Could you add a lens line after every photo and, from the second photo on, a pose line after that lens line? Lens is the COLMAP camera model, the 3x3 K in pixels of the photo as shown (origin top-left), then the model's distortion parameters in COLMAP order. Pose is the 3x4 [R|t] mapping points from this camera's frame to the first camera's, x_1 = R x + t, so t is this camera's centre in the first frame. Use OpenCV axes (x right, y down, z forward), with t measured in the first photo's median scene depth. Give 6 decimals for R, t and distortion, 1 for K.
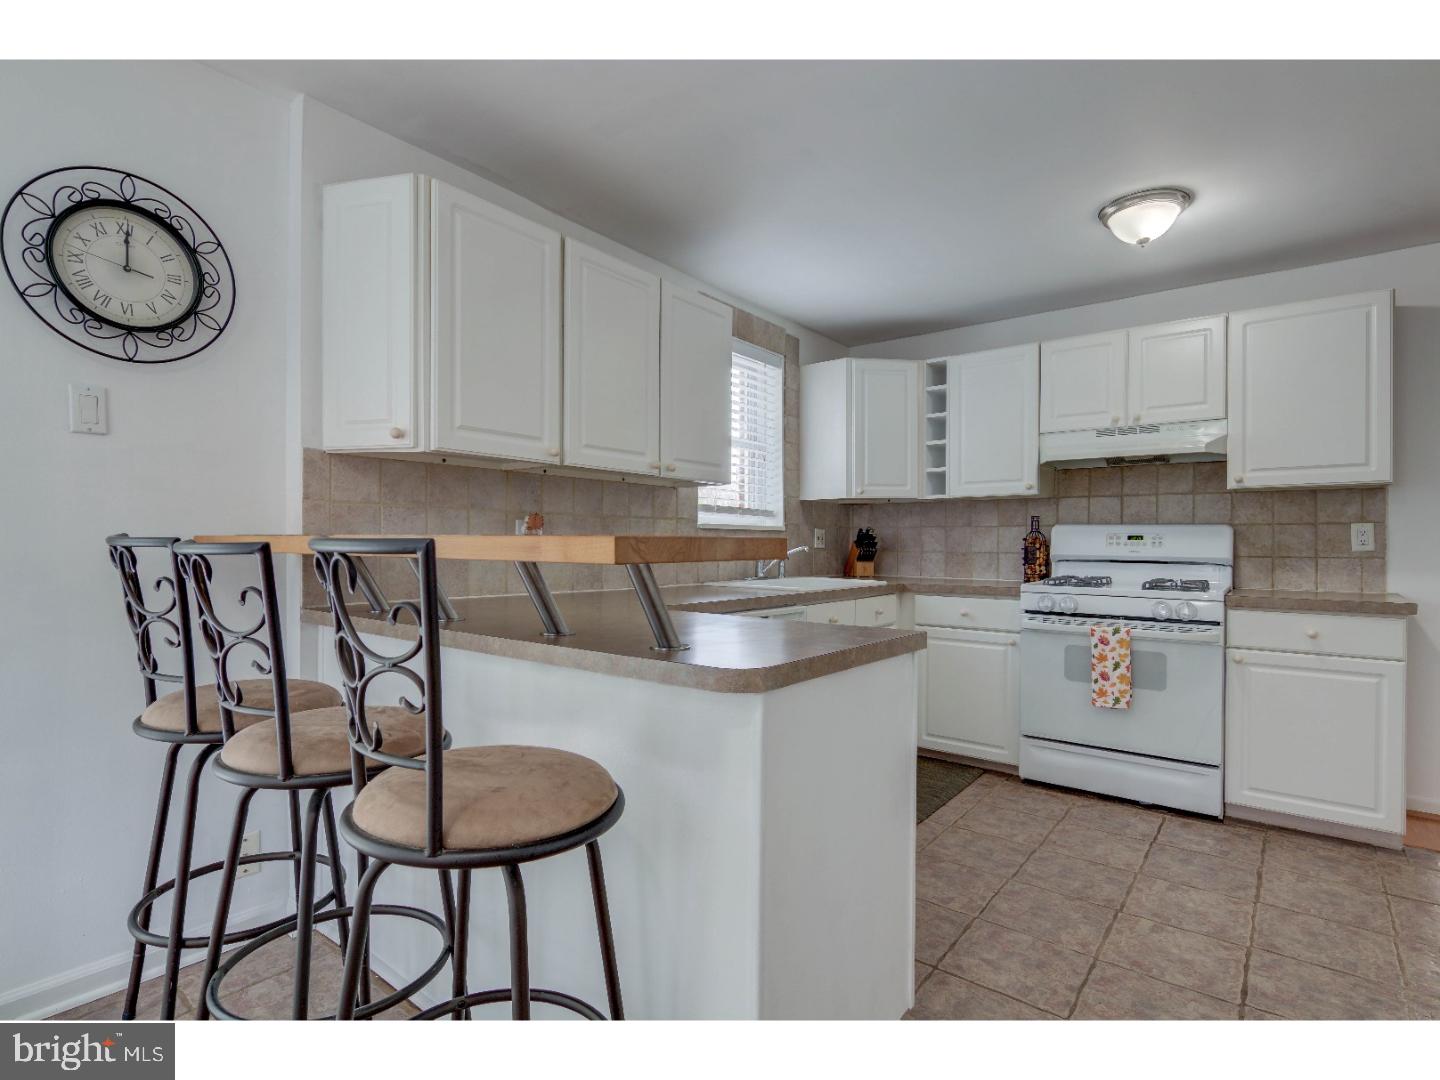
lens RADIAL K [[730.7, 0, 722.0], [0, 730.7, 548.0], [0, 0, 1]] dist [0.014431, -0.009525]
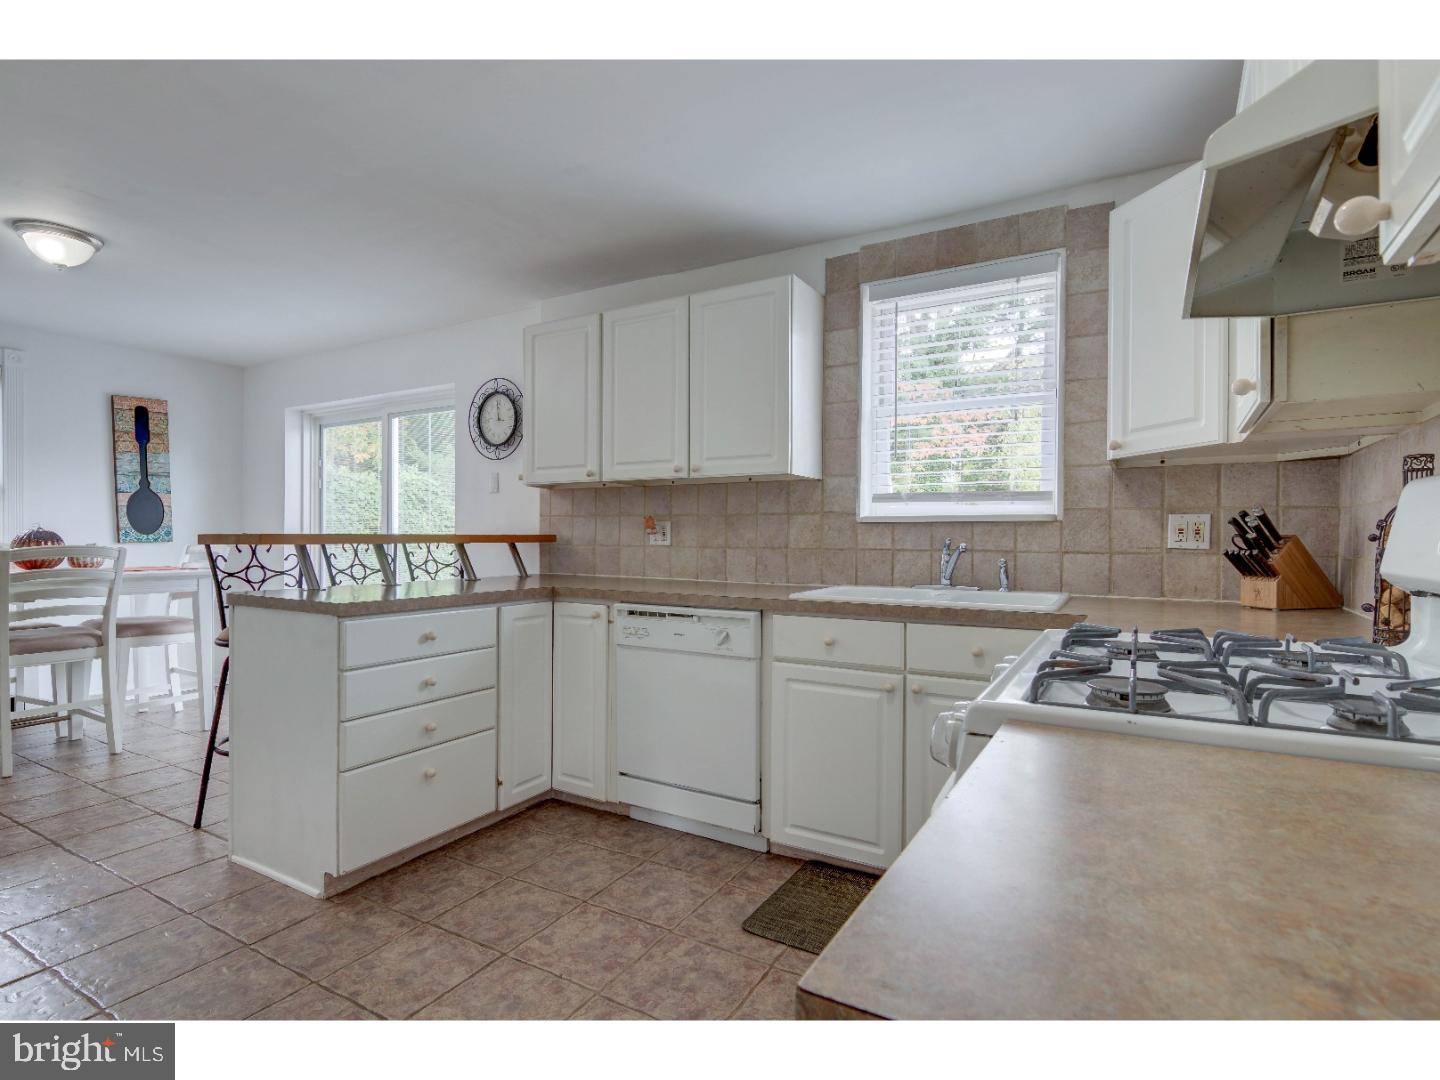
lens RADIAL K [[730.7, 0, 721.1], [0, 730.7, 551.6], [0, 0, 1]] dist [0.014431, -0.009525]
pose [[0.124717, 0.015418, -0.992073, 1.460783], [-0.009138, 0.999855, 0.014390, -0.006053], [0.992150, 0.007271, 0.124840, 1.324843]]
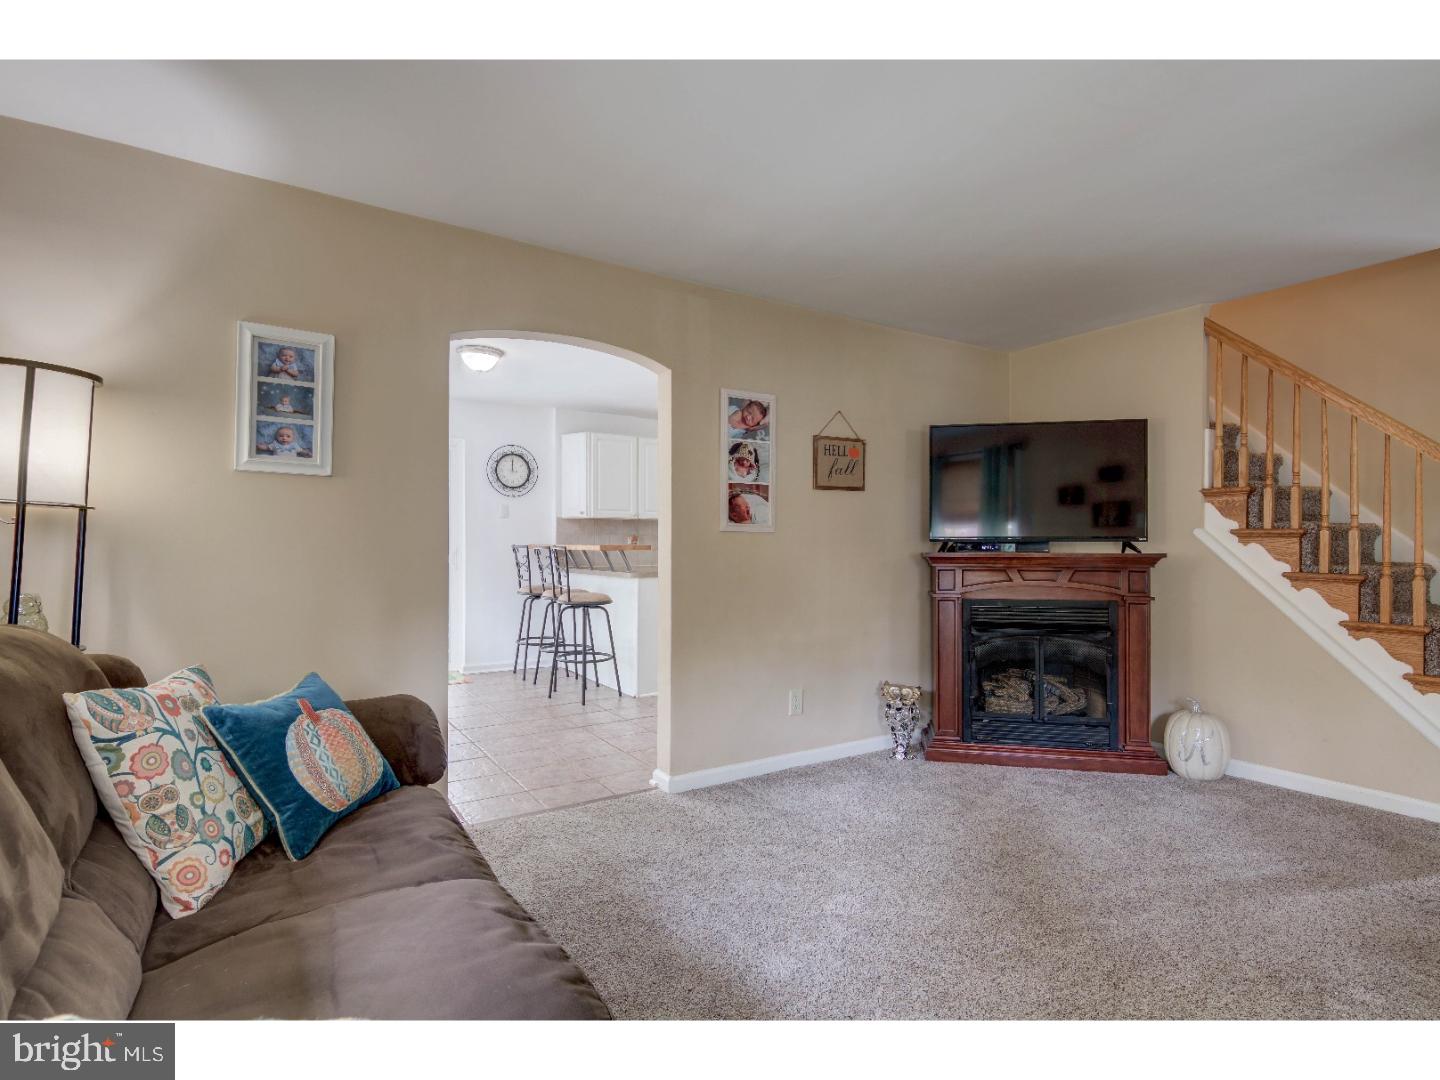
lens RADIAL K [[730.7, 0, 723.5], [0, 730.7, 544.8], [0, 0, 1]] dist [0.014431, -0.009525]
pose [[0.945907, -0.010256, -0.324274, 1.253002], [0.007688, 0.999928, -0.009199, 0.020937], [0.324345, 0.006208, 0.945918, -1.938011]]
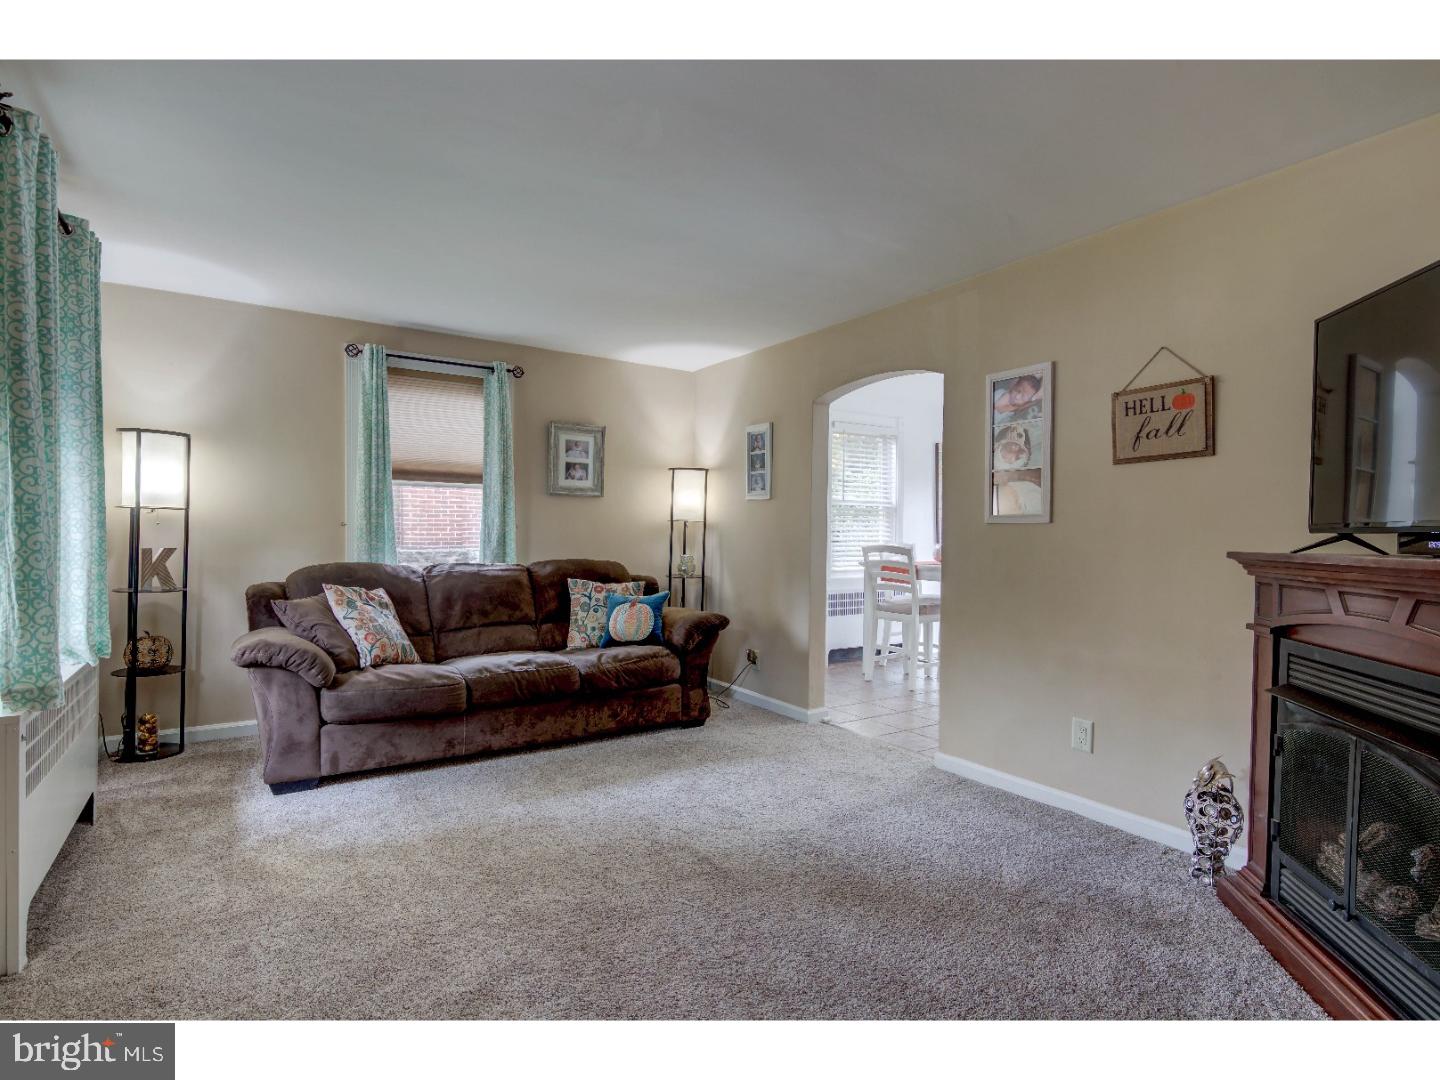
lens RADIAL K [[730.7, 0, 722.7], [0, 730.7, 543.0], [0, 0, 1]] dist [0.014431, -0.009525]
pose [[-0.322248, -0.003655, -0.946648, 2.523082], [-0.014654, 0.999892, 0.001128, 0.024674], [0.946542, 0.014236, -0.322267, -0.256003]]
